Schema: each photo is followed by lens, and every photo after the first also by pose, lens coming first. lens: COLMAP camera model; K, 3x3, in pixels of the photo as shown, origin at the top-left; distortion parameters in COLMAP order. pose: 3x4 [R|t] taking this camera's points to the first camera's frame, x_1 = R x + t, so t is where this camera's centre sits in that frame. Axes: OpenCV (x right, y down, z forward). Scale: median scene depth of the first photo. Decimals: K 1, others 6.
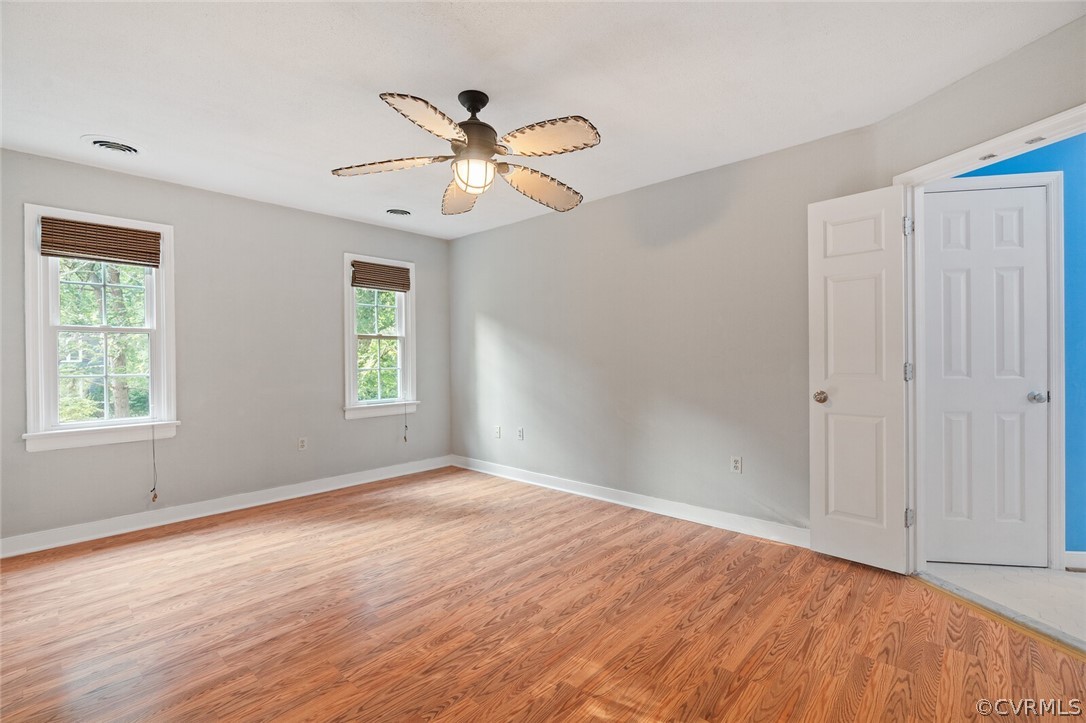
lens RADIAL K [[494.3, 0, 549.8], [0, 494.3, 360.2], [0, 0, 1]] dist [-0.003943, 0.000398]
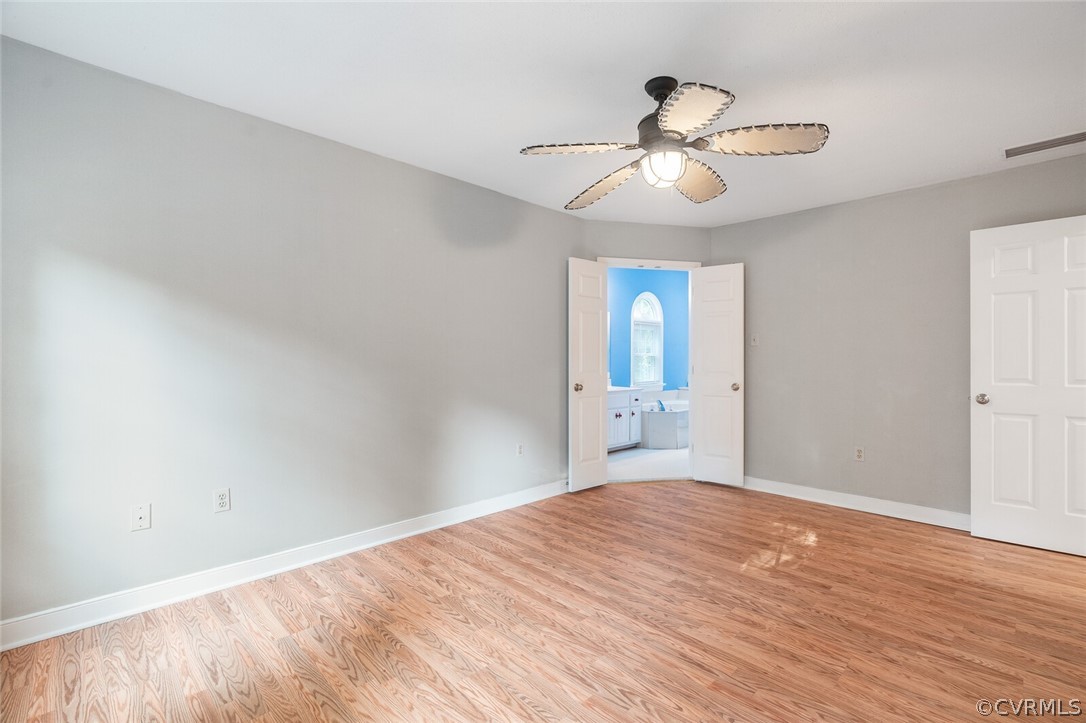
lens RADIAL K [[494.3, 0, 549.5], [0, 494.3, 360.1], [0, 0, 1]] dist [-0.003943, 0.000398]
pose [[0.030076, 0.008052, 0.999515, -0.941288], [0.001088, 0.999967, -0.008089, 0.003882], [-0.999547, 0.001331, 0.030066, 1.017172]]
